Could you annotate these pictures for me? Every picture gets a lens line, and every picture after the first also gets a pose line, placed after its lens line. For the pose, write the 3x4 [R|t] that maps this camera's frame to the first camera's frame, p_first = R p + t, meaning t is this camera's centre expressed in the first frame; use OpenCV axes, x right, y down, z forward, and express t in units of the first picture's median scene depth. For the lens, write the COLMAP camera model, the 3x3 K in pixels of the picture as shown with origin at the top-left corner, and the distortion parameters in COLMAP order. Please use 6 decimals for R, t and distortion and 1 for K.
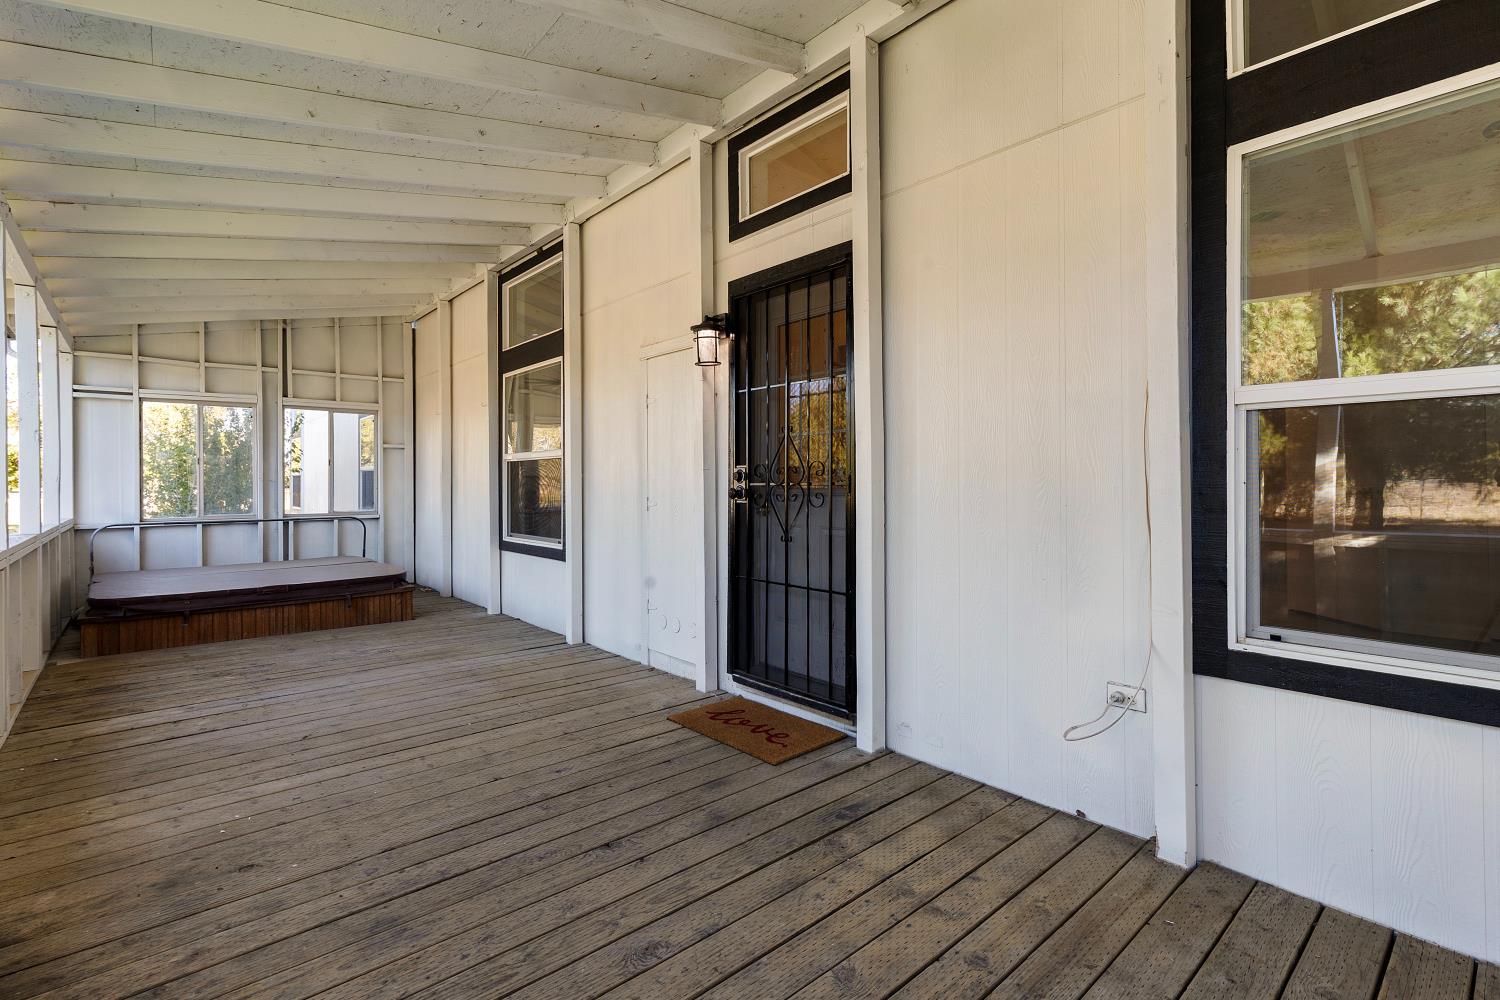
lens RADIAL K [[676.1, 0, 776.1], [0, 676.1, 478.9], [0, 0, 1]] dist [0.002485, 0.000415]
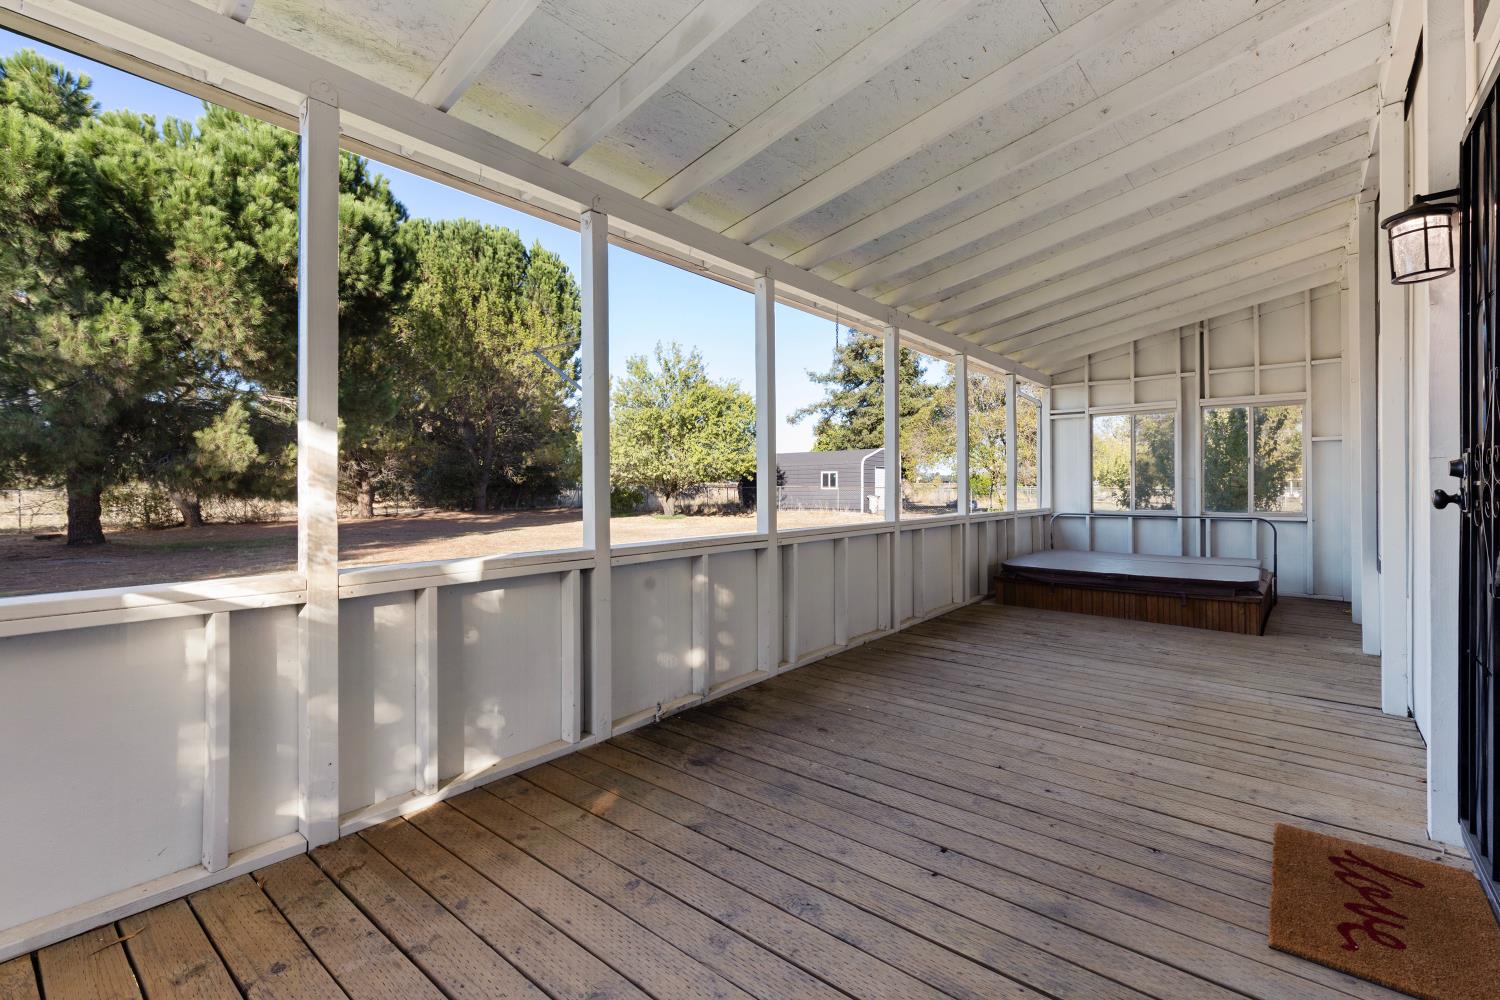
lens RADIAL K [[676.1, 0, 754.9], [0, 676.1, 511.5], [0, 0, 1]] dist [0.002485, 0.000415]
pose [[0.146007, 0.043737, -0.988316, 0.438066], [0.005506, 0.998971, 0.045022, 0.001095], [0.989268, -0.012015, 0.145616, 0.386699]]
